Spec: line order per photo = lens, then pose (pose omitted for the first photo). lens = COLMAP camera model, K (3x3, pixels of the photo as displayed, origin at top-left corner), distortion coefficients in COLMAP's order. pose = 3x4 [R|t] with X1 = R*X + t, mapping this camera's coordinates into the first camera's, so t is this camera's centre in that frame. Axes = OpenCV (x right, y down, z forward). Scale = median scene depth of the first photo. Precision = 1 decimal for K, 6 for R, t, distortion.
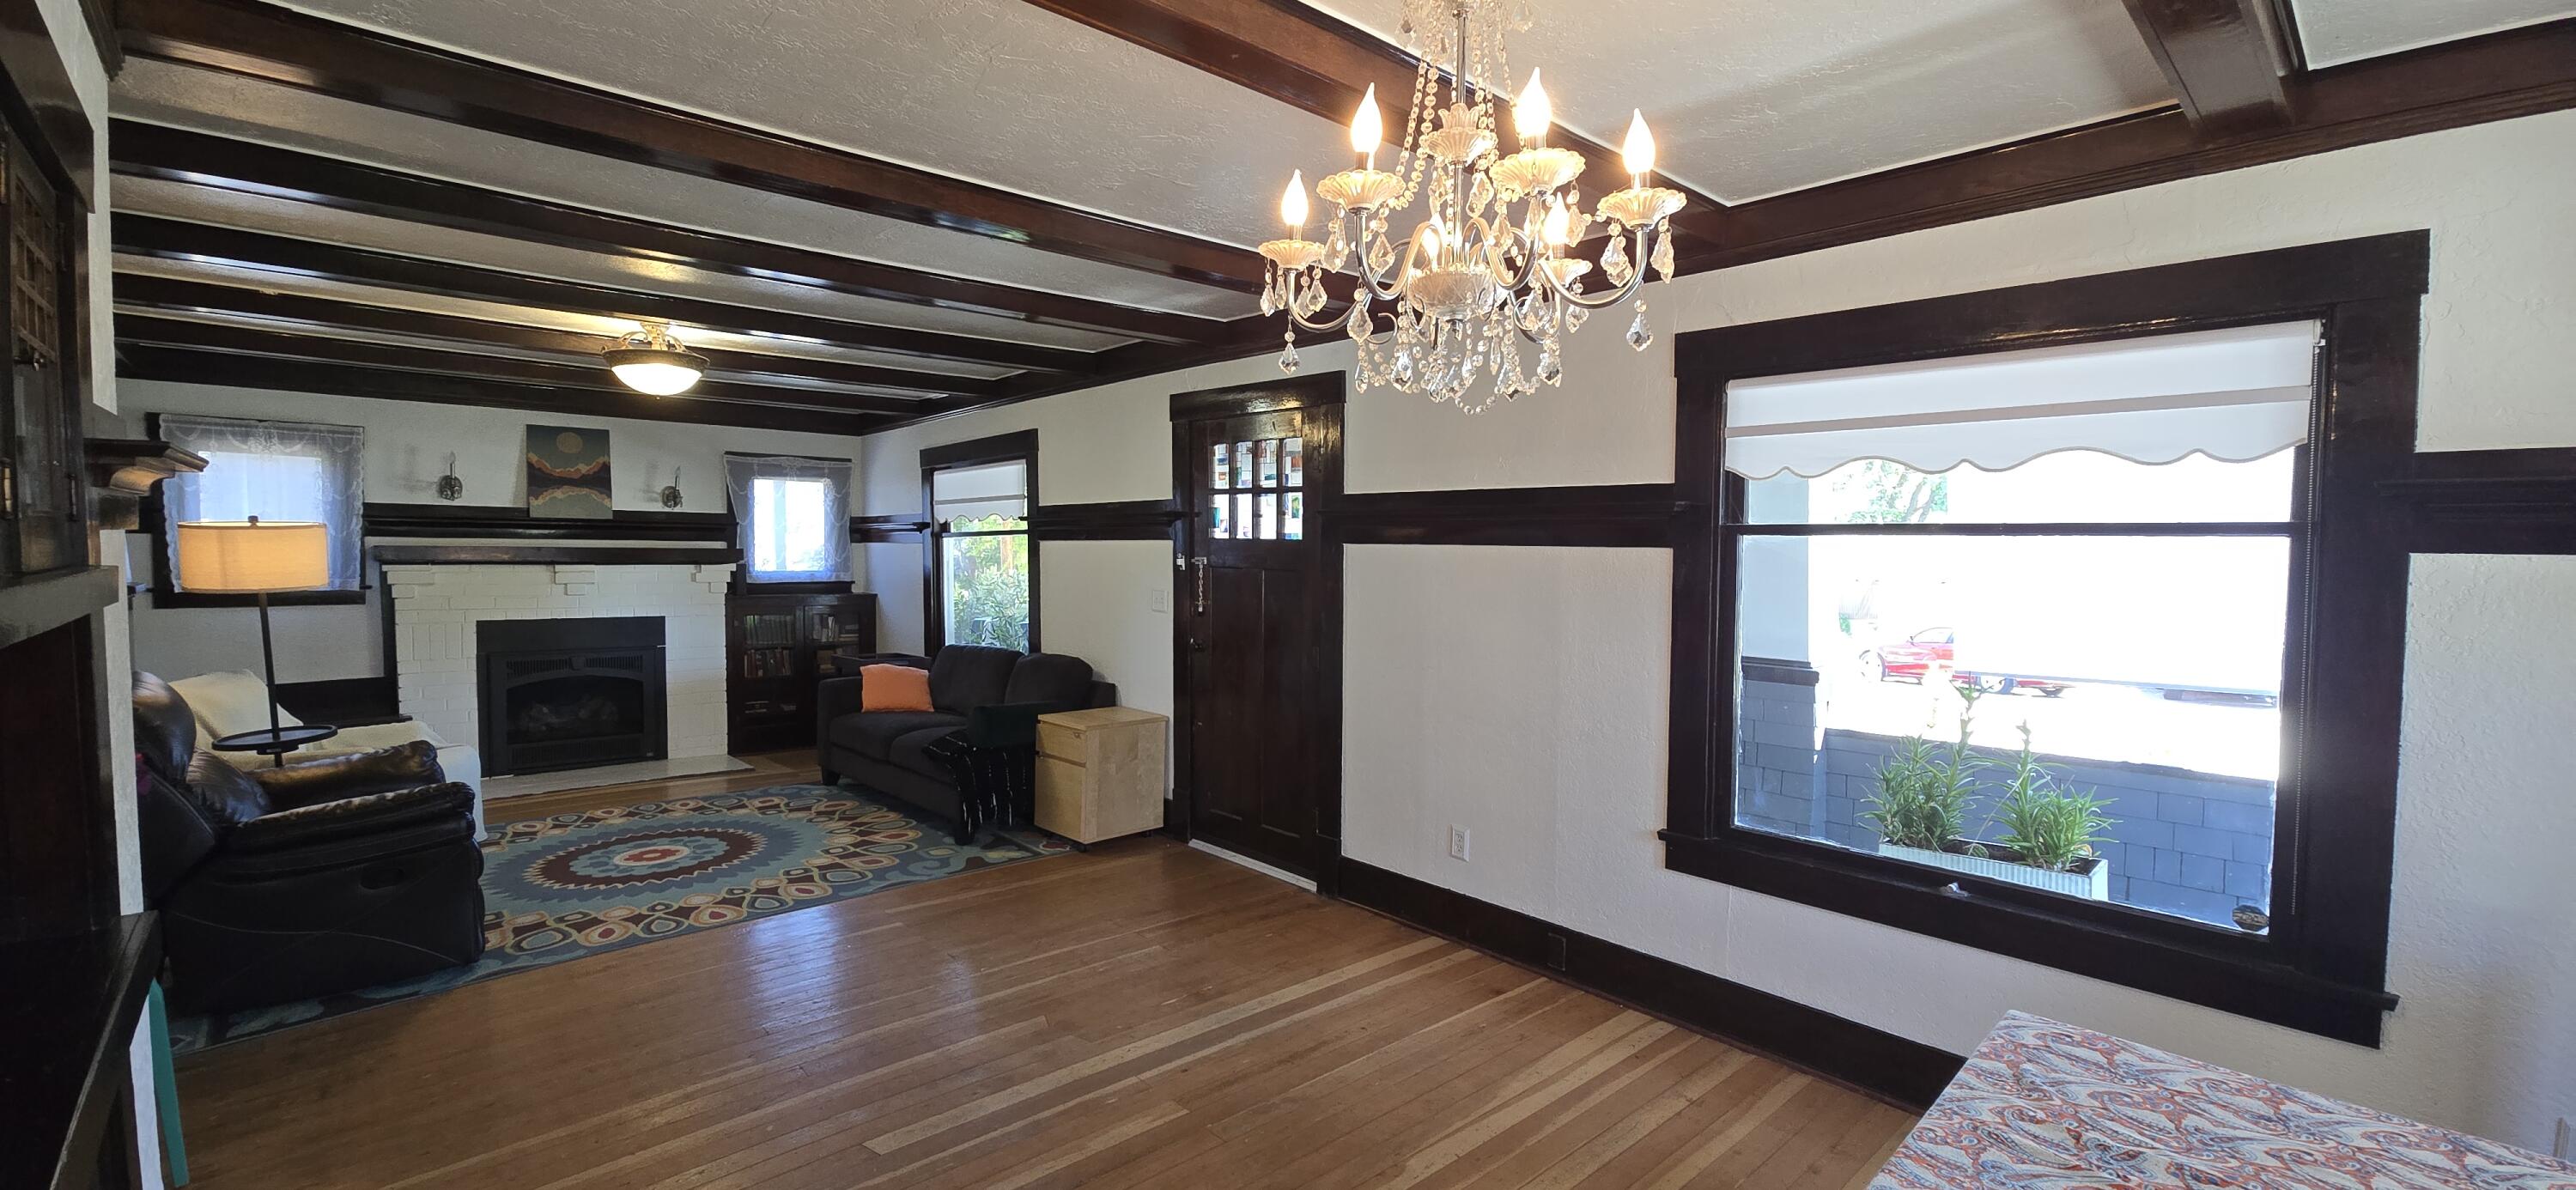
lens RADIAL K [[1044.1, 0, 1283.4], [0, 1044.1, 589.1], [0, 0, 1]] dist [-0.000421, -0.000381]
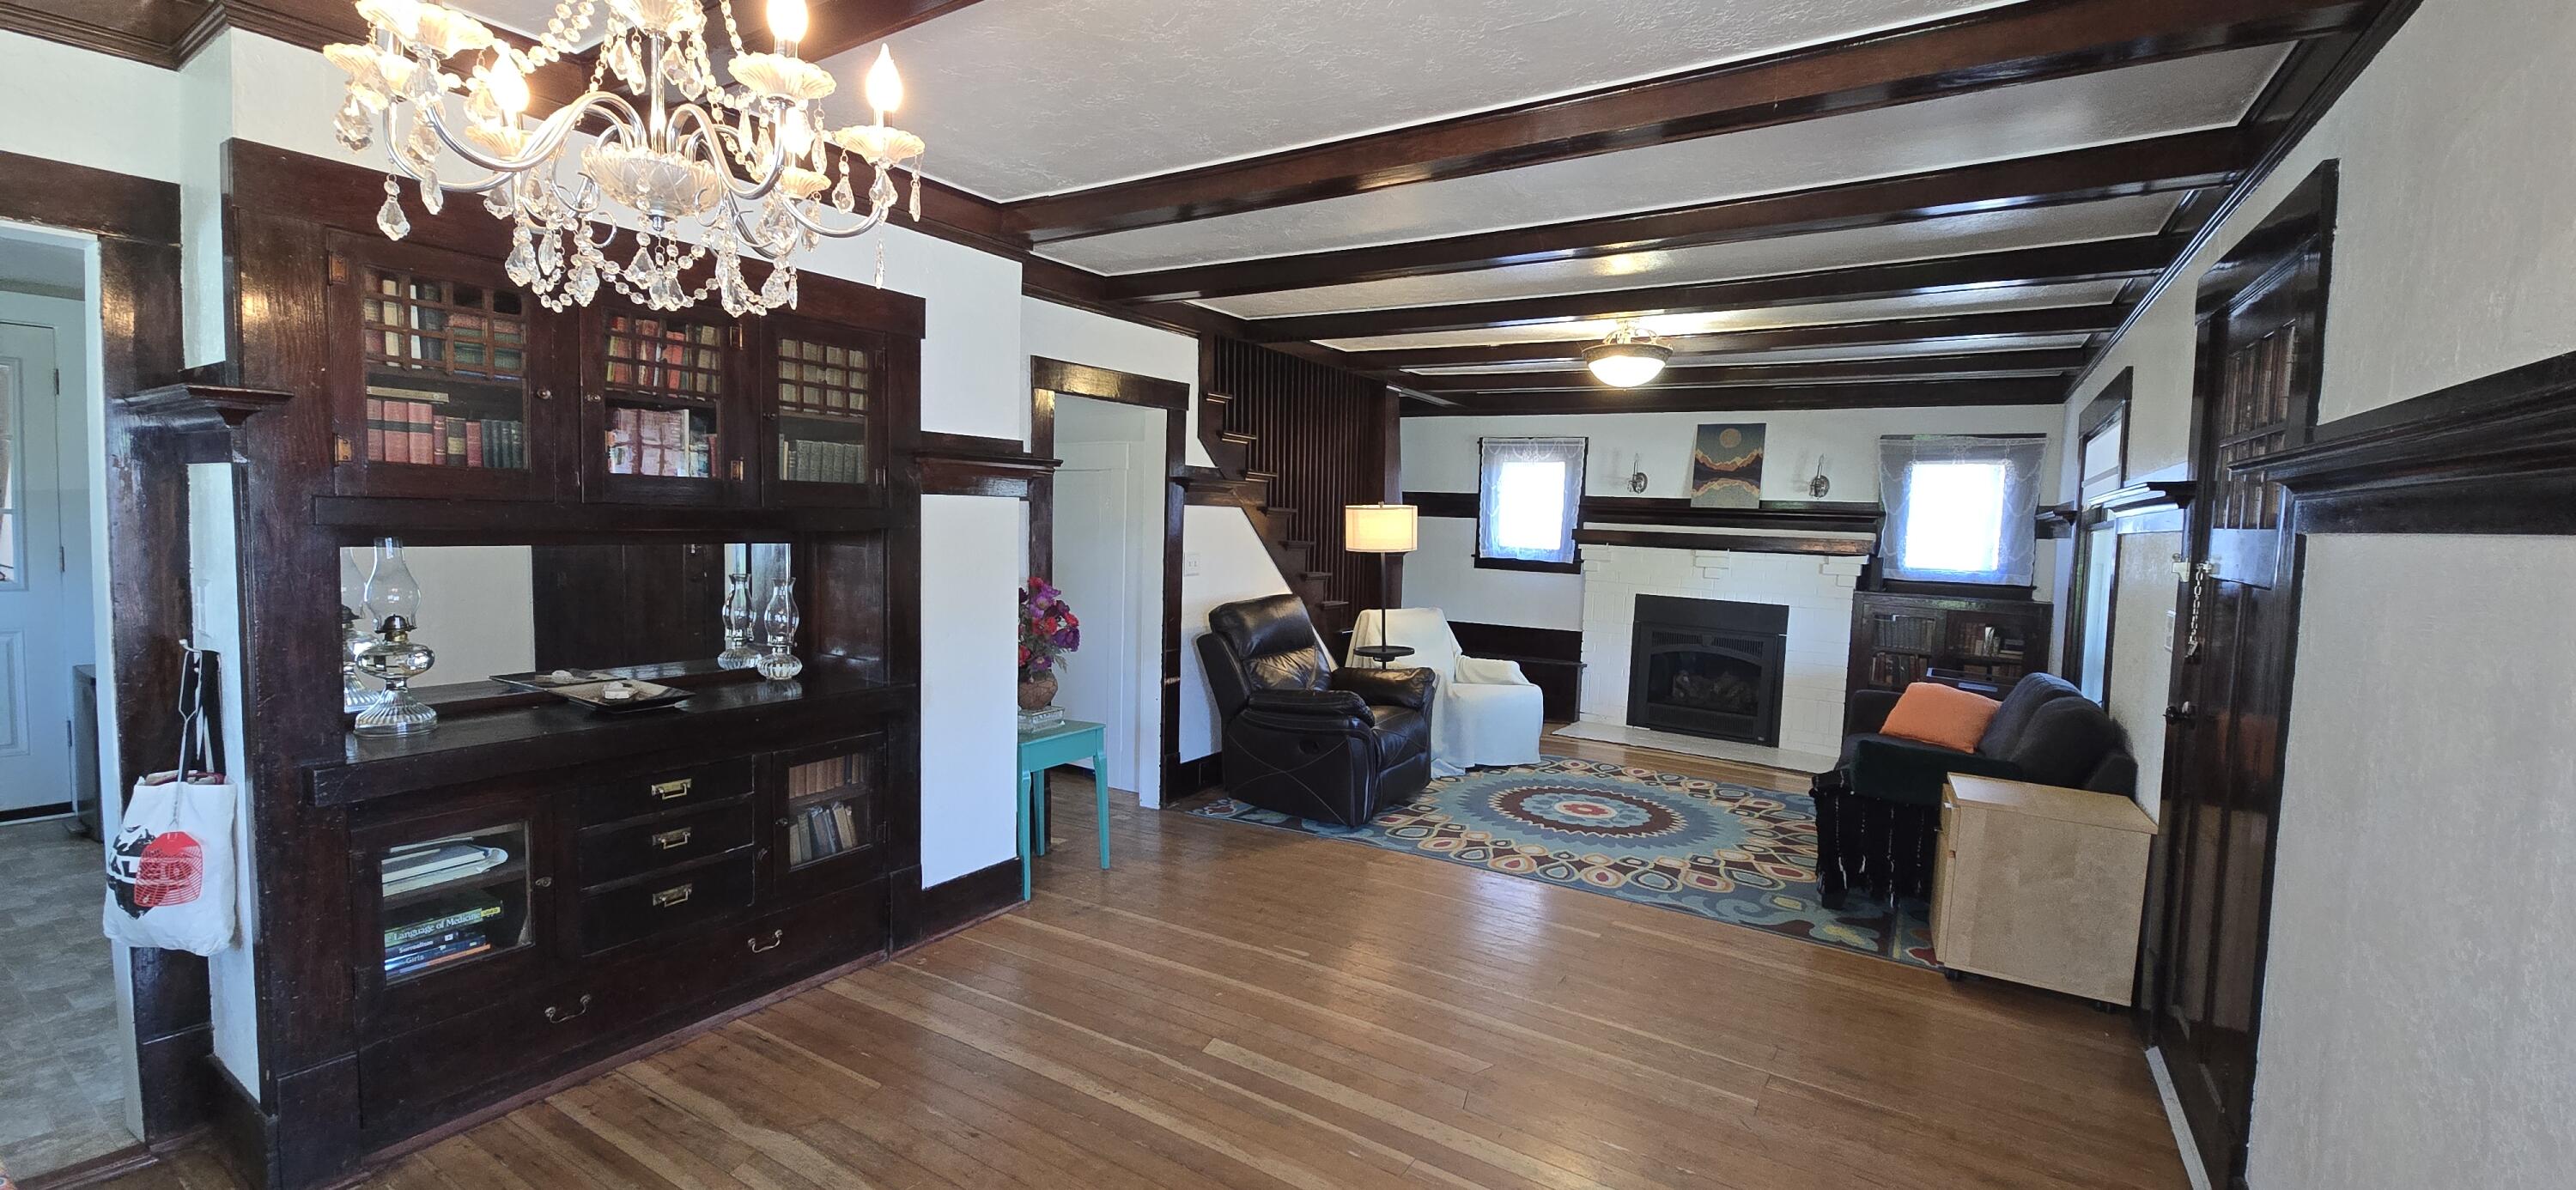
lens RADIAL K [[1039.9, 0, 1279.0], [0, 1039.9, 590.2], [0, 0, 1]] dist [-0.000828, 0.000247]
pose [[0.254390, 0.068227, -0.964692, 0.275043], [-0.070305, 0.996174, 0.051914, -0.006900], [0.964543, 0.054616, 0.258213, 0.307590]]
